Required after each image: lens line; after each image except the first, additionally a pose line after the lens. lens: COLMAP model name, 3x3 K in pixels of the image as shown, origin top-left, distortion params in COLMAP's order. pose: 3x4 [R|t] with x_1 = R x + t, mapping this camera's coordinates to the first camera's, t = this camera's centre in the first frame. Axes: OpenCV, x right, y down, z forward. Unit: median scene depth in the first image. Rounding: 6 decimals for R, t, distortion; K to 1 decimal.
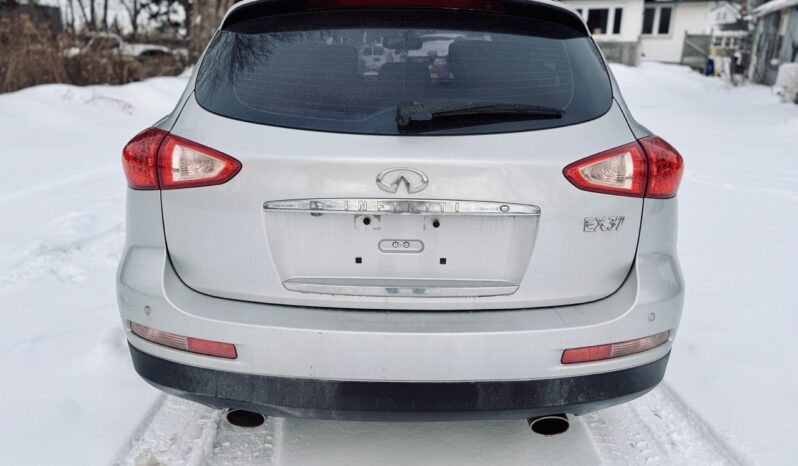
lens RADIAL K [[579.5, 0, 398.2], [0, 579.5, 234.4], [0, 0, 1]] dist [0.000700, -0.006124]
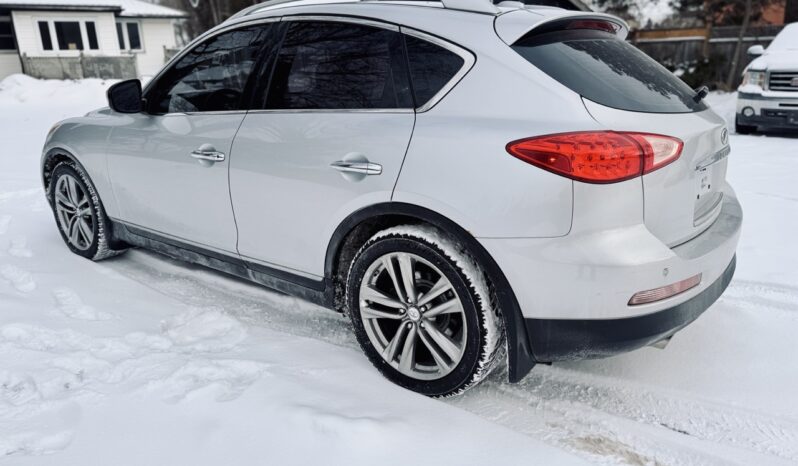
lens RADIAL K [[579.5, 0, 399.9], [0, 579.5, 229.9], [0, 0, 1]] dist [0.000700, -0.006124]
pose [[0.606709, -0.245368, 0.756108, -0.120200], [0.268144, 0.958592, 0.095916, -0.015909], [-0.748334, 0.144553, 0.647380, 0.044296]]
